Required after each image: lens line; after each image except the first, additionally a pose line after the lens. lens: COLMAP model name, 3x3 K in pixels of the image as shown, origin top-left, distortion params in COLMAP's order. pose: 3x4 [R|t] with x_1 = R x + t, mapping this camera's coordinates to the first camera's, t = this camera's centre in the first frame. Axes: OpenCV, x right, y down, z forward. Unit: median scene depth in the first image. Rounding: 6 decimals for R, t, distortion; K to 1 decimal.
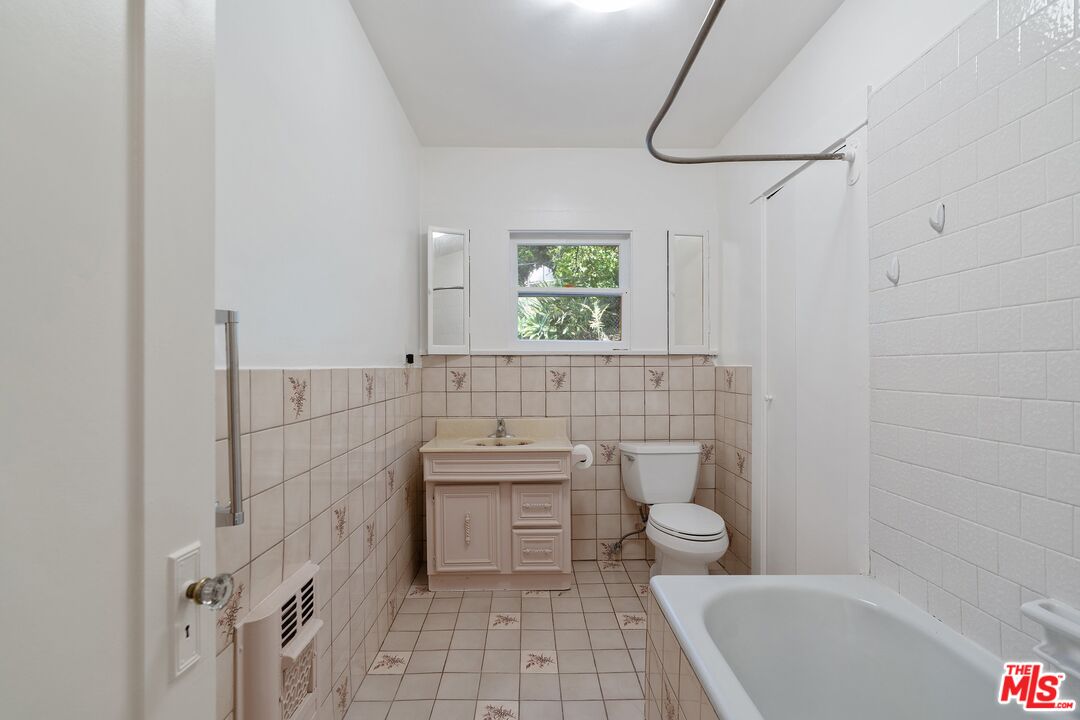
lens RADIAL K [[482.4, 0, 538.7], [0, 482.4, 361.8], [0, 0, 1]] dist [-0.012339, 0.002721]
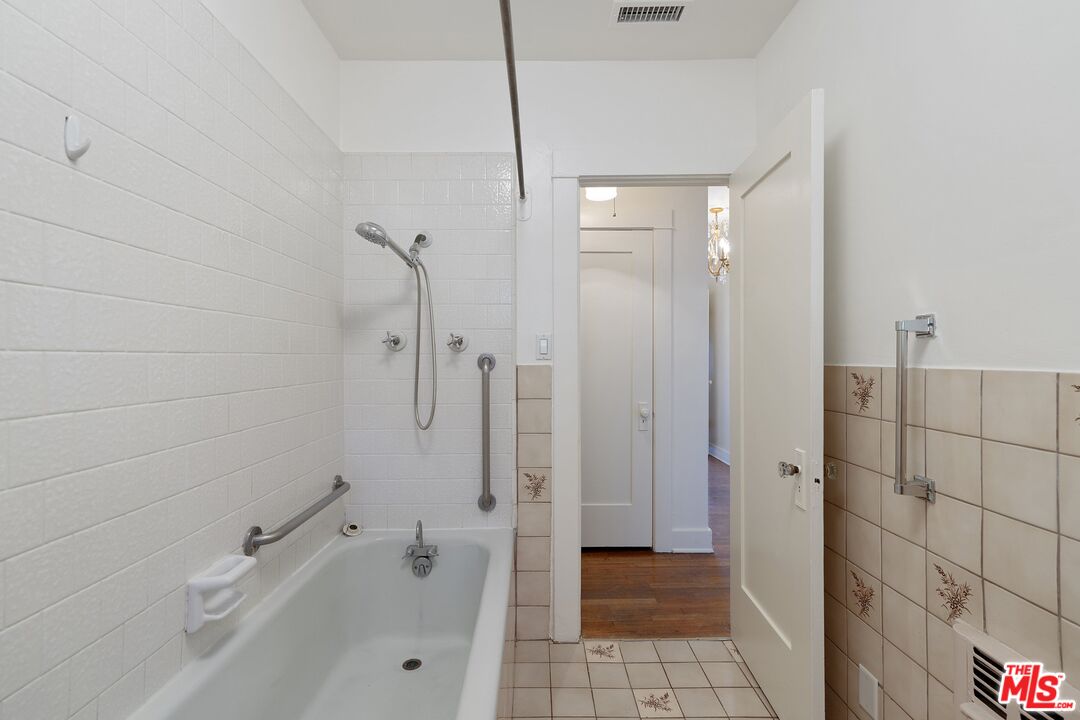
lens RADIAL K [[482.4, 0, 539.4], [0, 482.4, 359.1], [0, 0, 1]] dist [-0.012339, 0.002721]
pose [[-0.999996, 0.002199, 0.001556, 0.247886], [0.002190, 0.999981, -0.005819, -0.000430], [-0.001568, -0.005815, -0.999982, 1.915278]]
